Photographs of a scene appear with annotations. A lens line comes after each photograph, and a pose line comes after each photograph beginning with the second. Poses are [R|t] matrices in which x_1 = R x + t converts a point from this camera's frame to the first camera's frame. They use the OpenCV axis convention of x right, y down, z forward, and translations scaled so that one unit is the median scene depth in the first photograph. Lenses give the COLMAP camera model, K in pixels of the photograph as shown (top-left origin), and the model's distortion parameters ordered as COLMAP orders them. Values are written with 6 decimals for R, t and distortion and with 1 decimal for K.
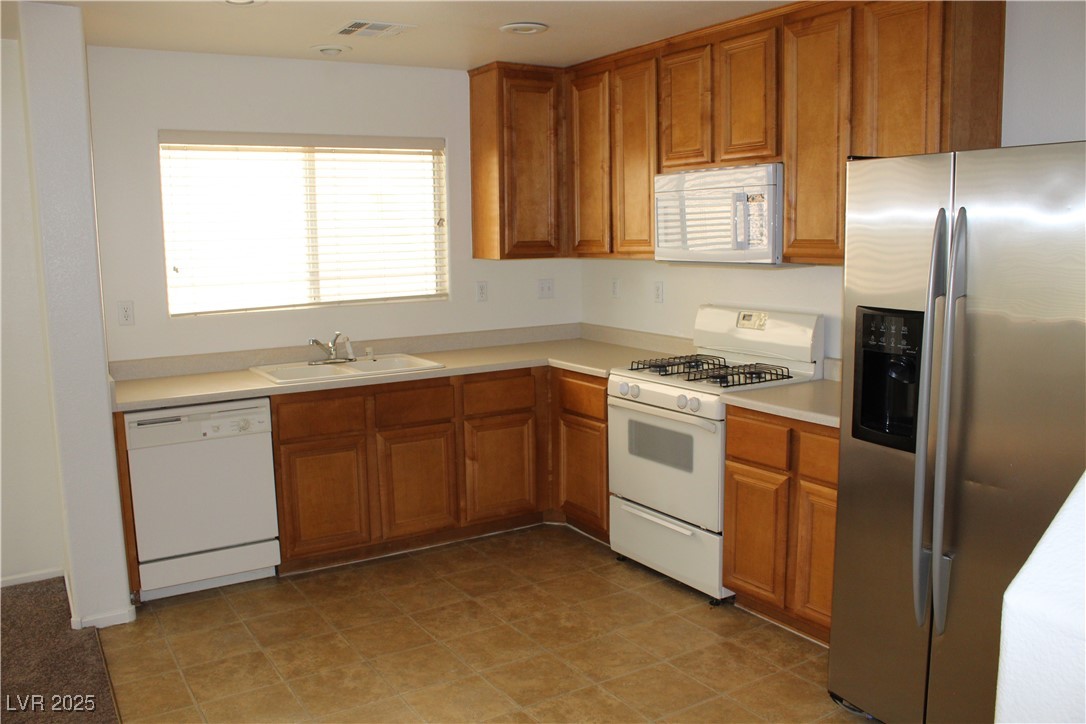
lens RADIAL K [[902.8, 0, 543.0], [0, 902.8, 362.0], [0, 0, 1]] dist [-0.166635, 0.141061]
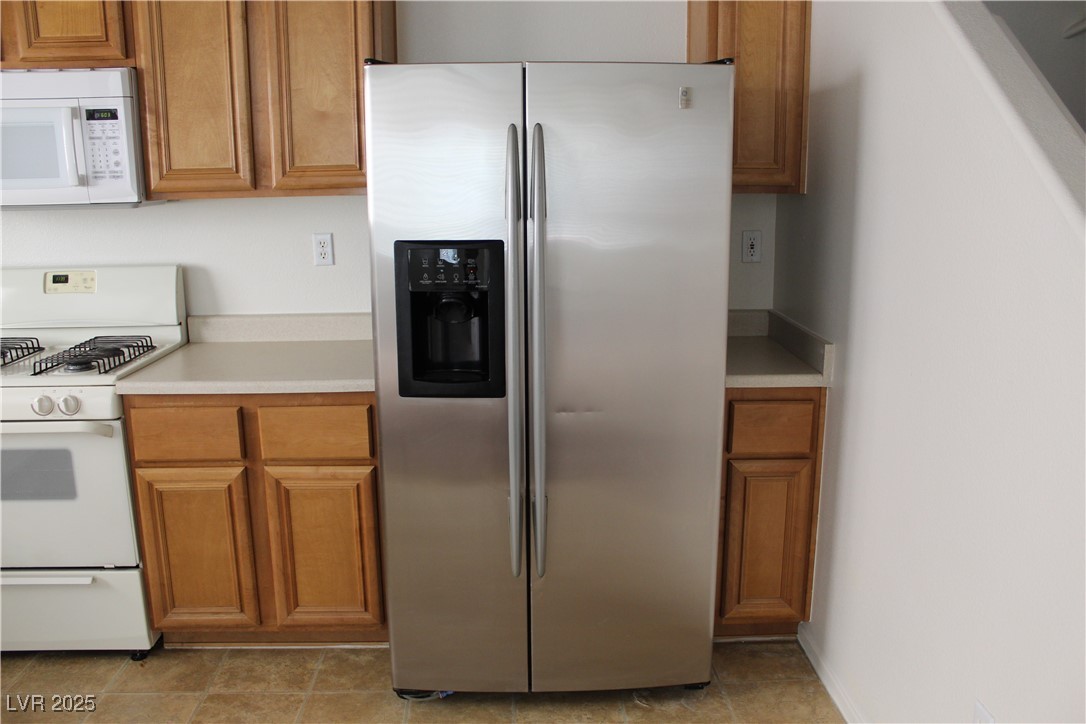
lens RADIAL K [[902.8, 0, 543.0], [0, 902.8, 362.0], [0, 0, 1]] dist [-0.166635, 0.141061]
pose [[0.500653, -0.169623, 0.848867, -0.195204], [0.118158, 0.984827, 0.127102, -0.026026], [-0.857546, 0.036667, 0.513098, 0.281331]]
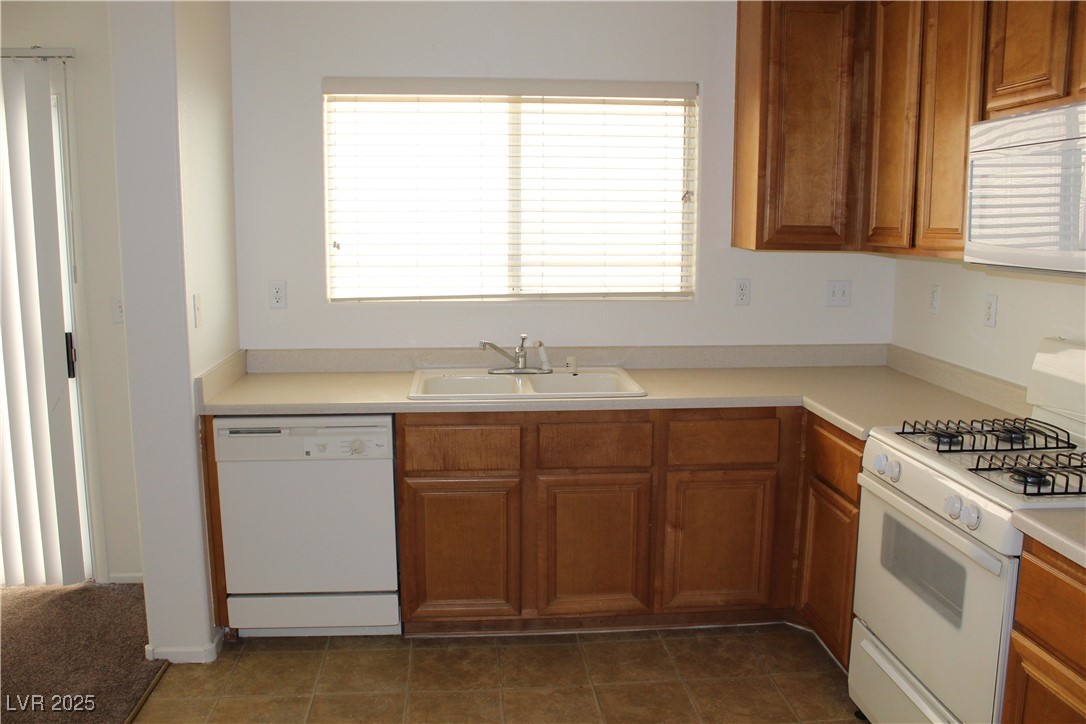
lens RADIAL K [[902.8, 0, 543.0], [0, 902.8, 362.0], [0, 0, 1]] dist [-0.166635, 0.141061]
pose [[0.891258, 0.091378, -0.444194, 0.141826], [-0.082413, 0.995815, 0.039498, -0.044744], [0.445944, 0.001404, 0.895060, 0.331967]]
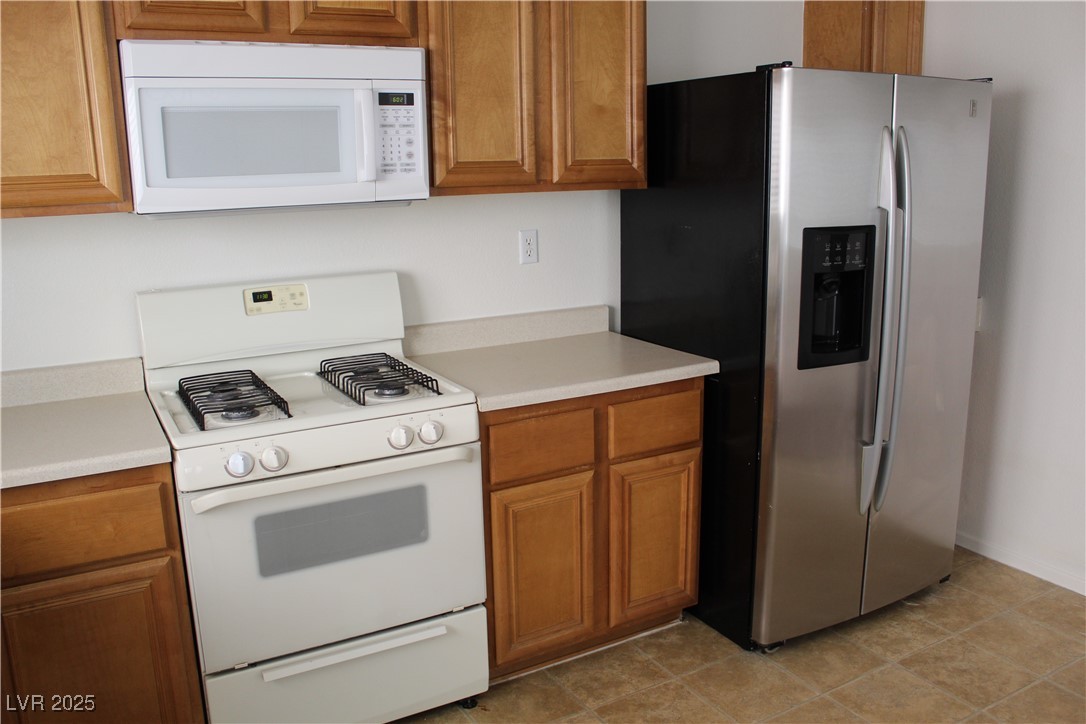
lens RADIAL K [[902.8, 0, 543.0], [0, 902.8, 362.0], [0, 0, 1]] dist [-0.166635, 0.141061]
pose [[0.040040, -0.200942, 0.978784, -0.369795], [0.156260, 0.968777, 0.192495, -0.093140], [-0.986904, 0.145237, 0.070189, 0.764429]]
